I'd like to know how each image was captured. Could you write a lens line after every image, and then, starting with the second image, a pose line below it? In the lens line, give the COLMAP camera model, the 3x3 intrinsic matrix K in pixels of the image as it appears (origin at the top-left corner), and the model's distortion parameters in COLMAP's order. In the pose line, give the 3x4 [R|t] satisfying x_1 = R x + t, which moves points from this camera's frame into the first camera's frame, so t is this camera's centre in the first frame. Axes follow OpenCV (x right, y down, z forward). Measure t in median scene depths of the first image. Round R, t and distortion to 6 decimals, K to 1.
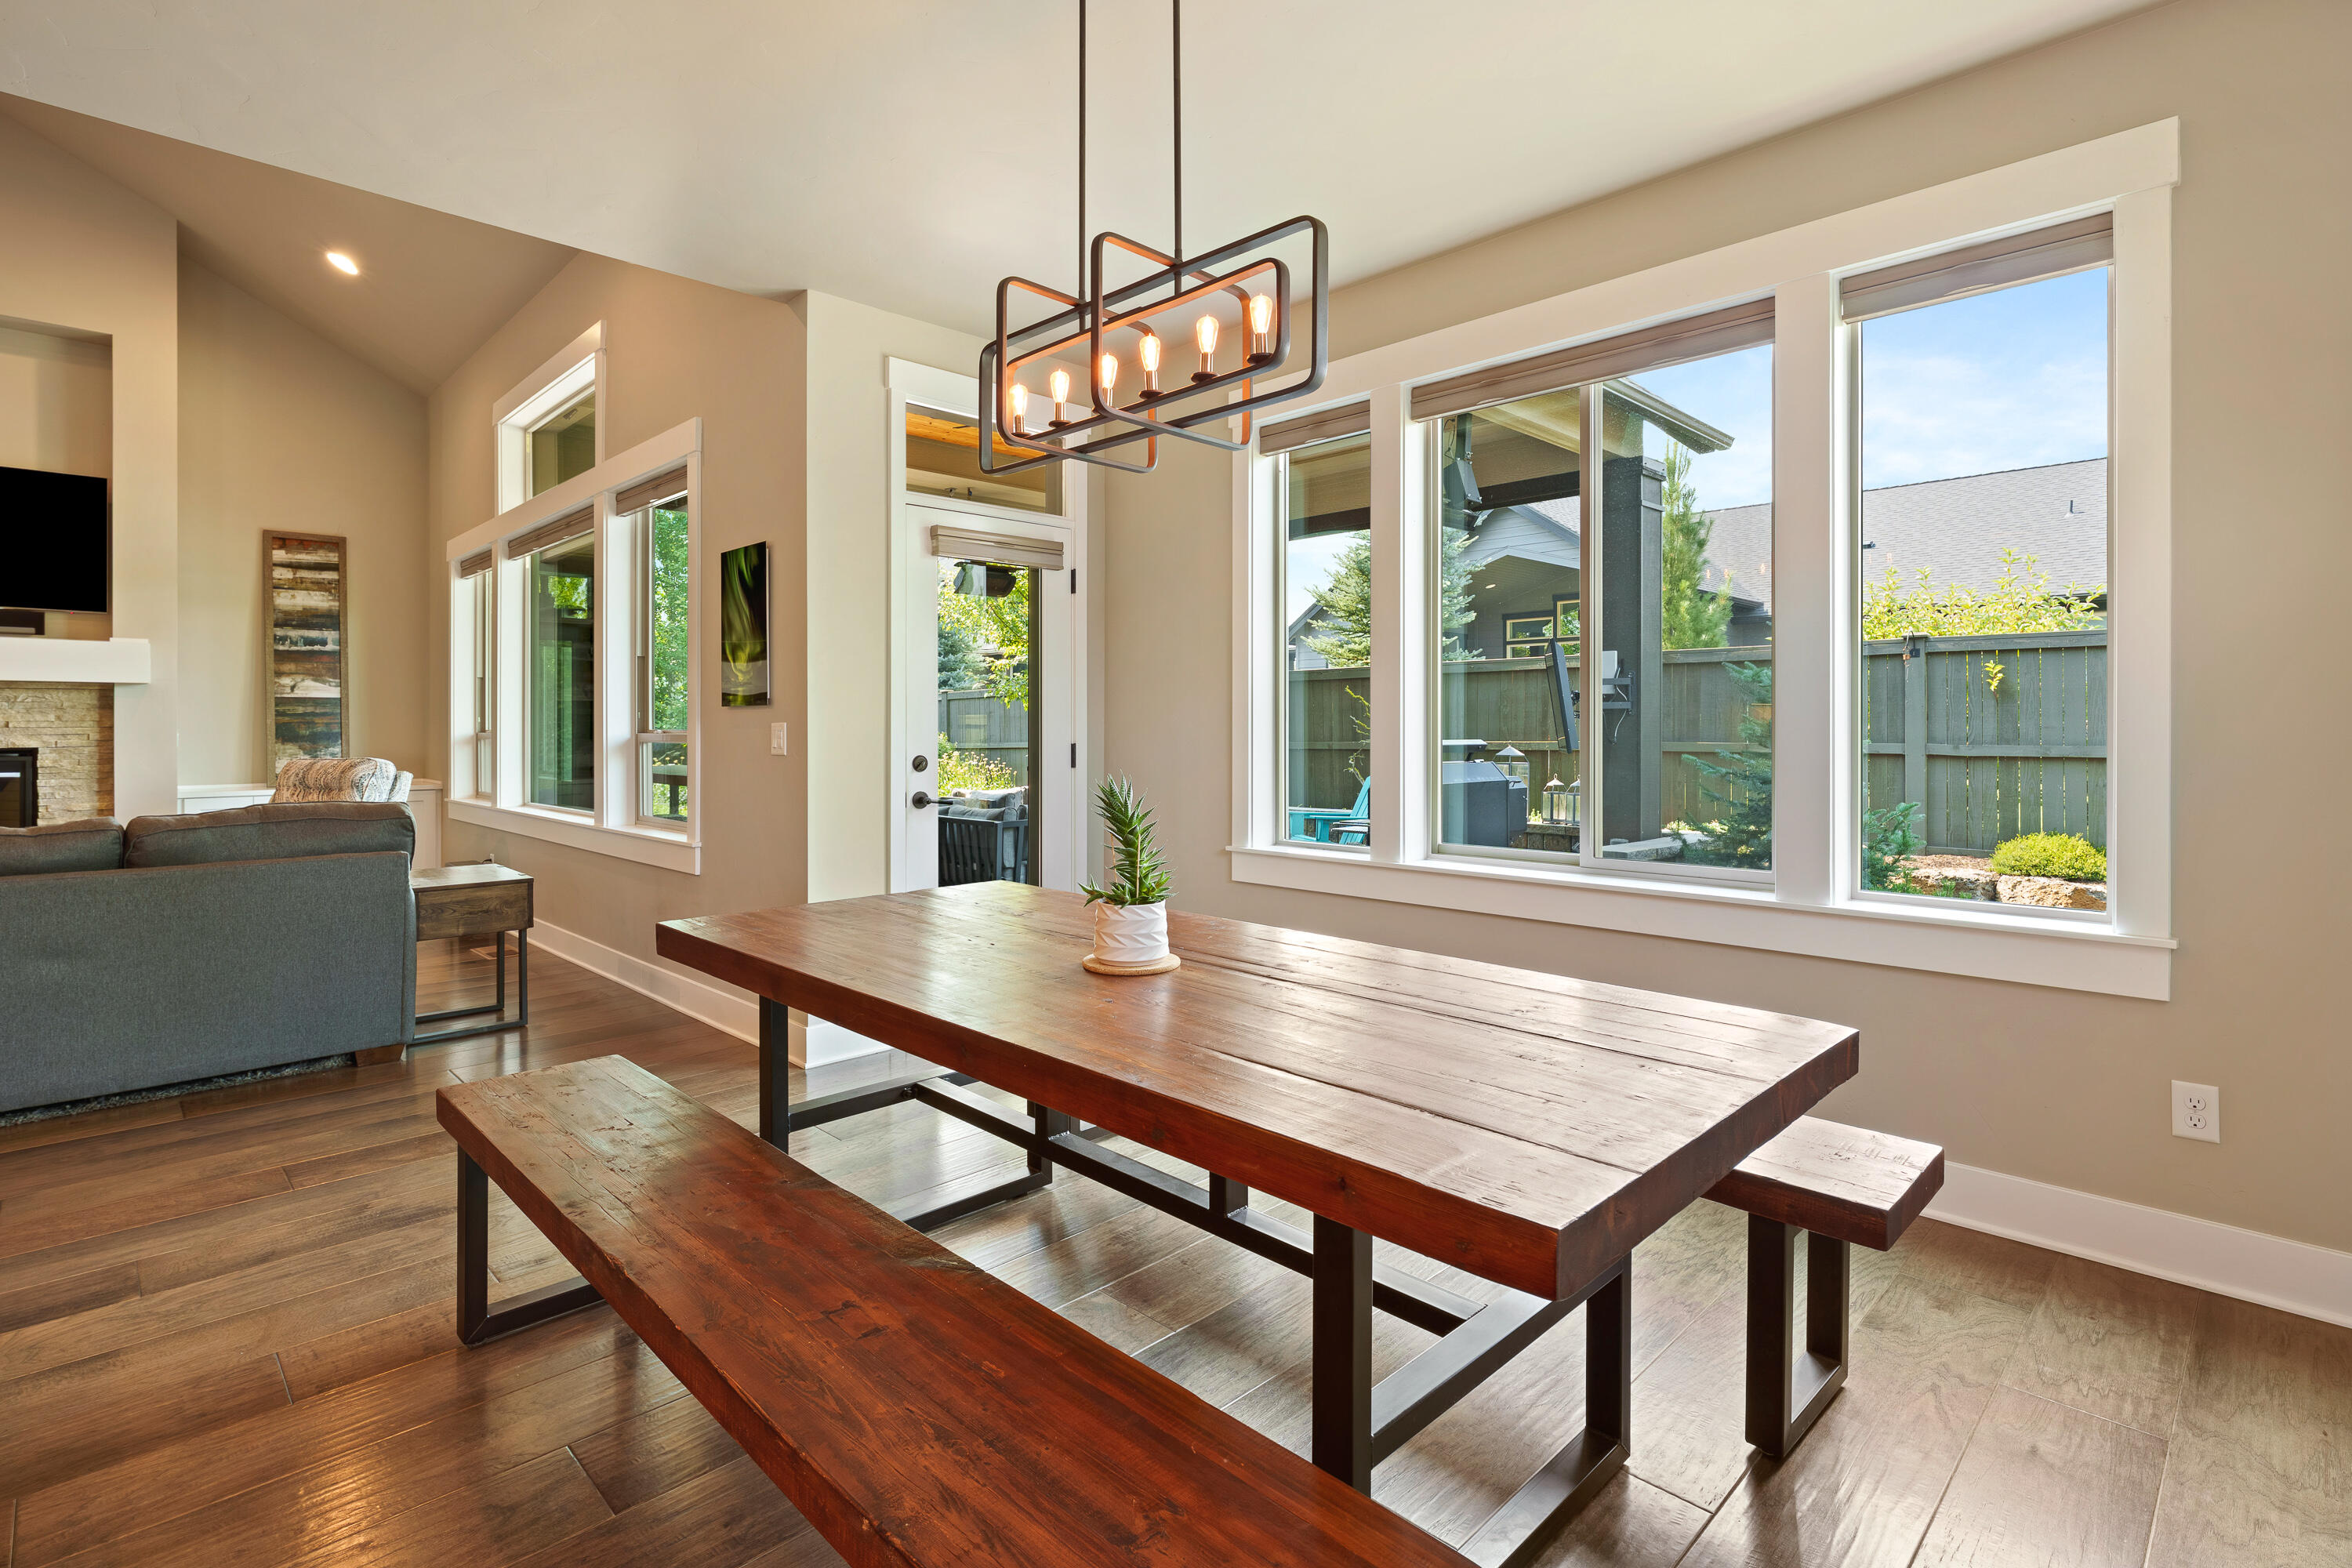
lens RADIAL K [[1096.2, 0, 1123.0], [0, 1096.2, 727.9], [0, 0, 1]] dist [0.009109, 0.000130]
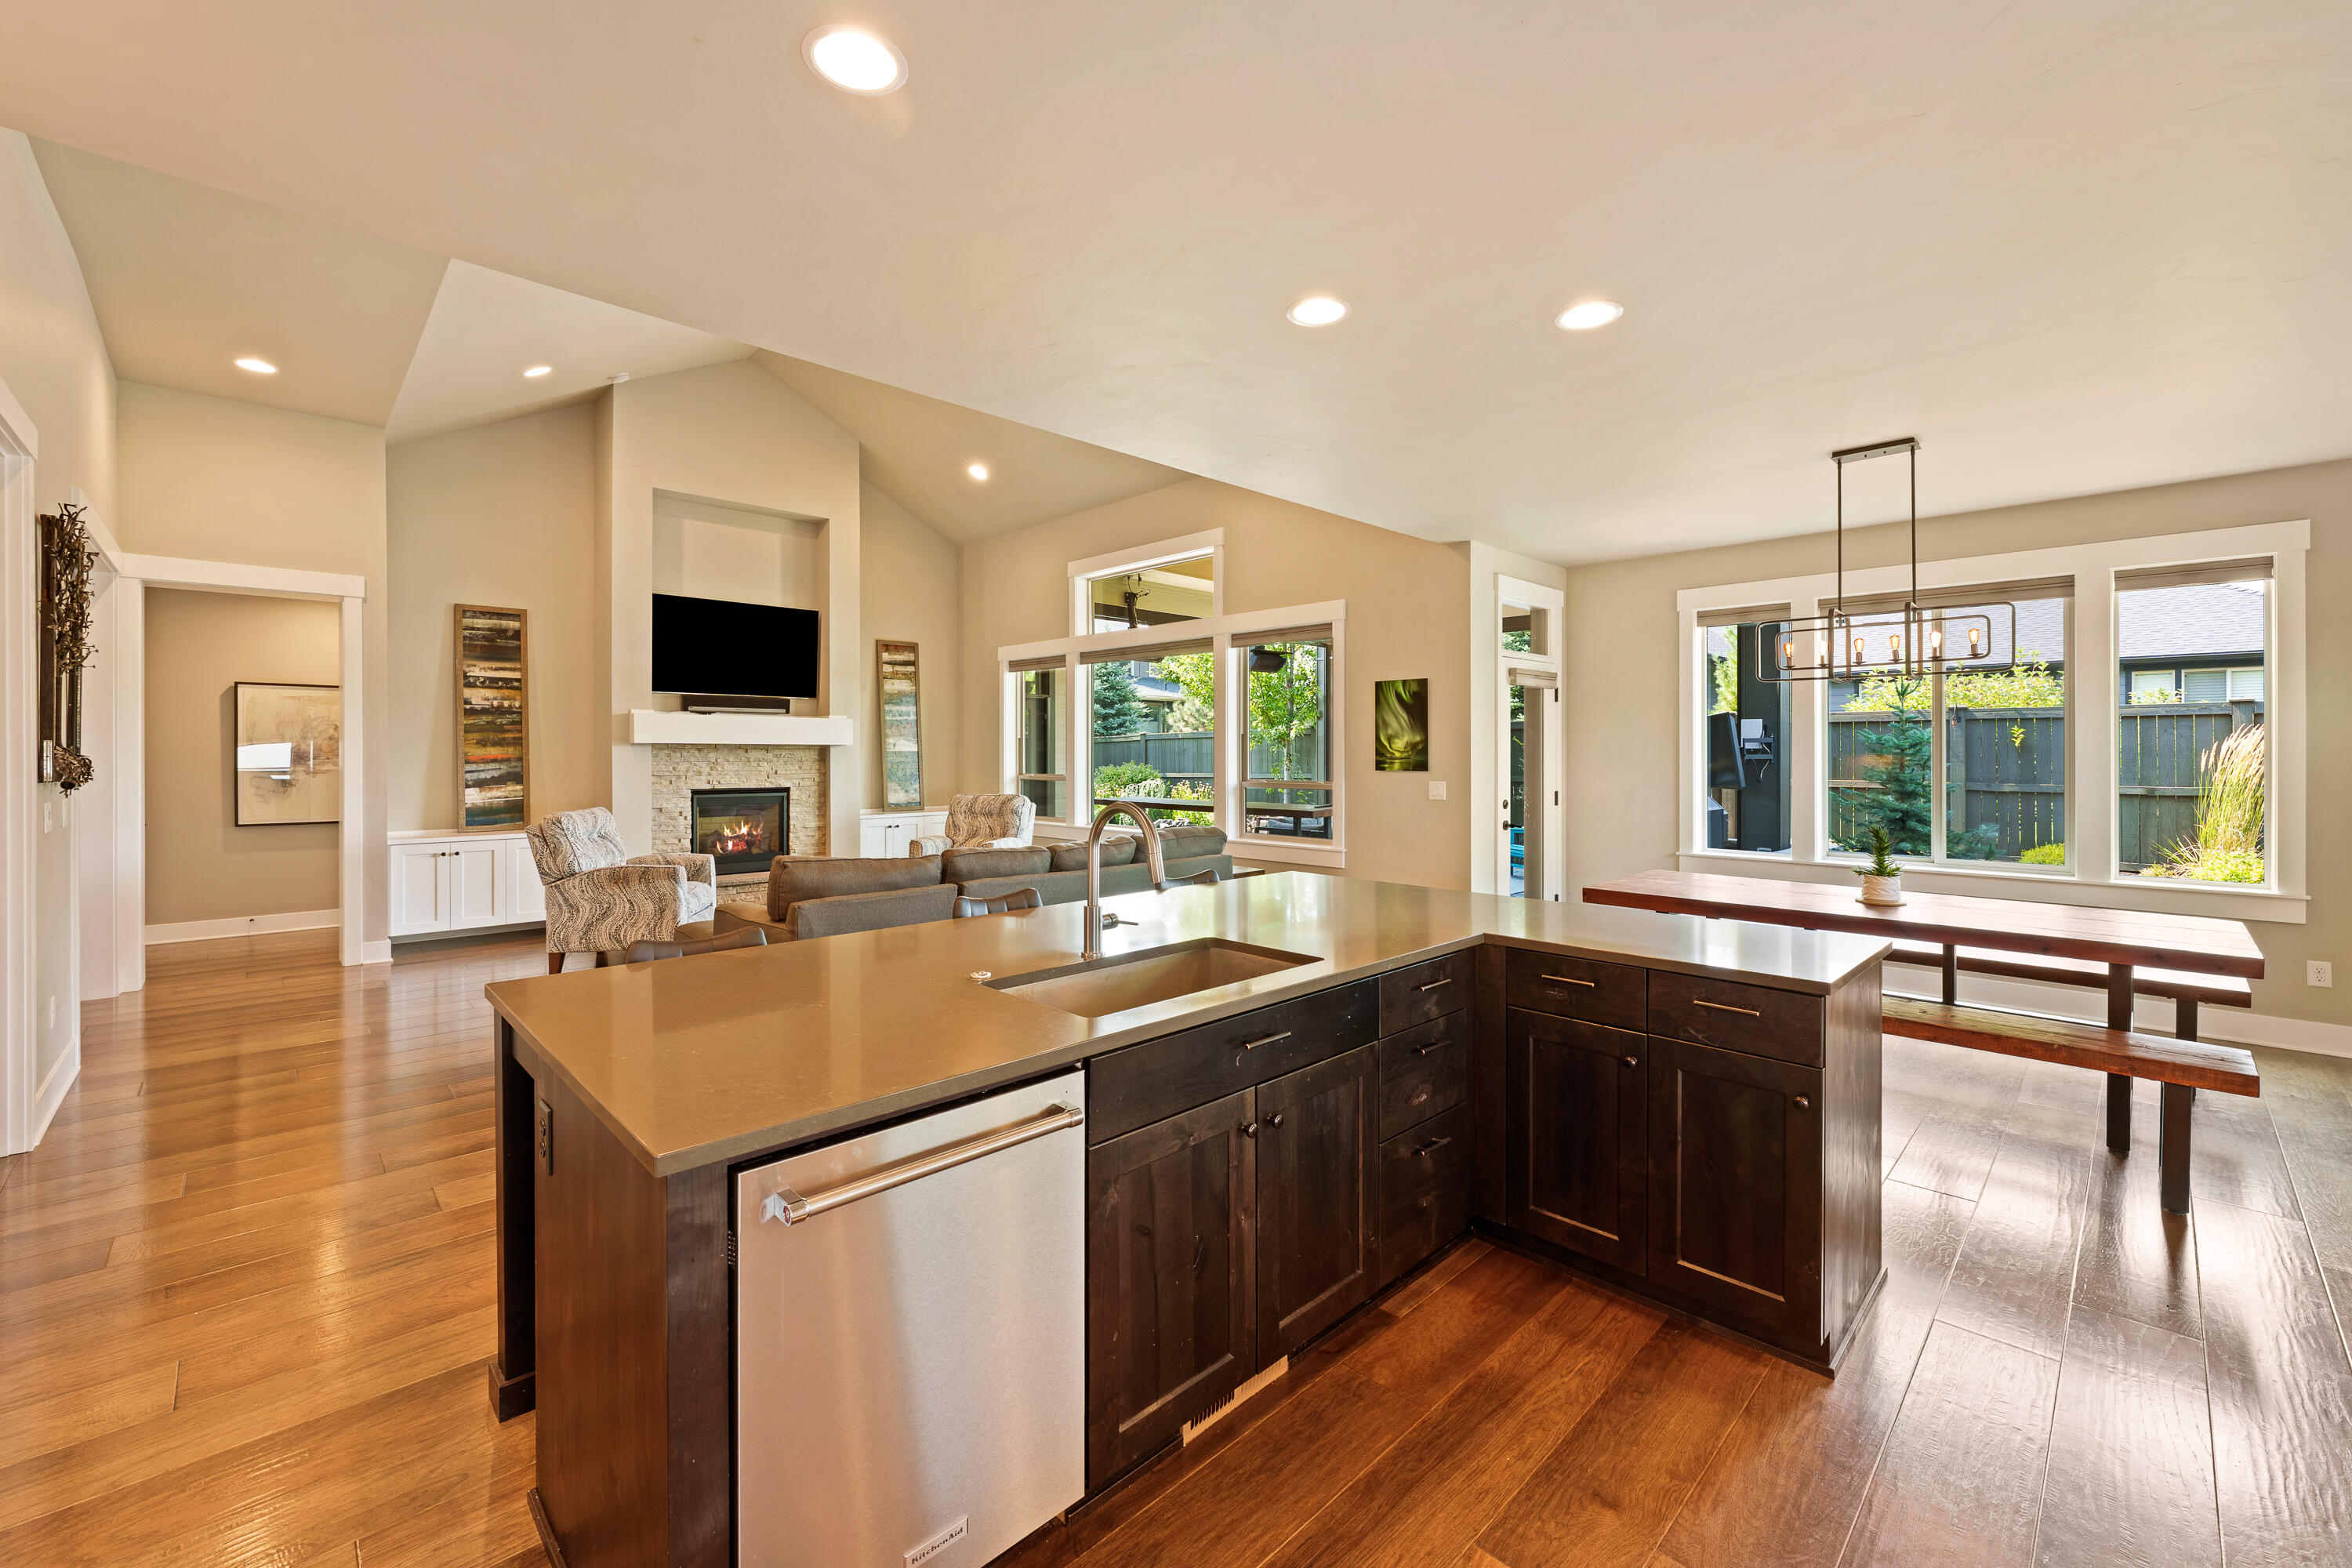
lens RADIAL K [[931.9, 0, 1122.5], [0, 931.9, 757.5], [0, 0, 1]] dist [-0.006081, 0.001780]
pose [[0.999933, 0.002393, -0.011325, -0.431521], [-0.002326, 0.999980, 0.005886, -0.027770], [0.011339, -0.005859, 0.999919, -0.269149]]
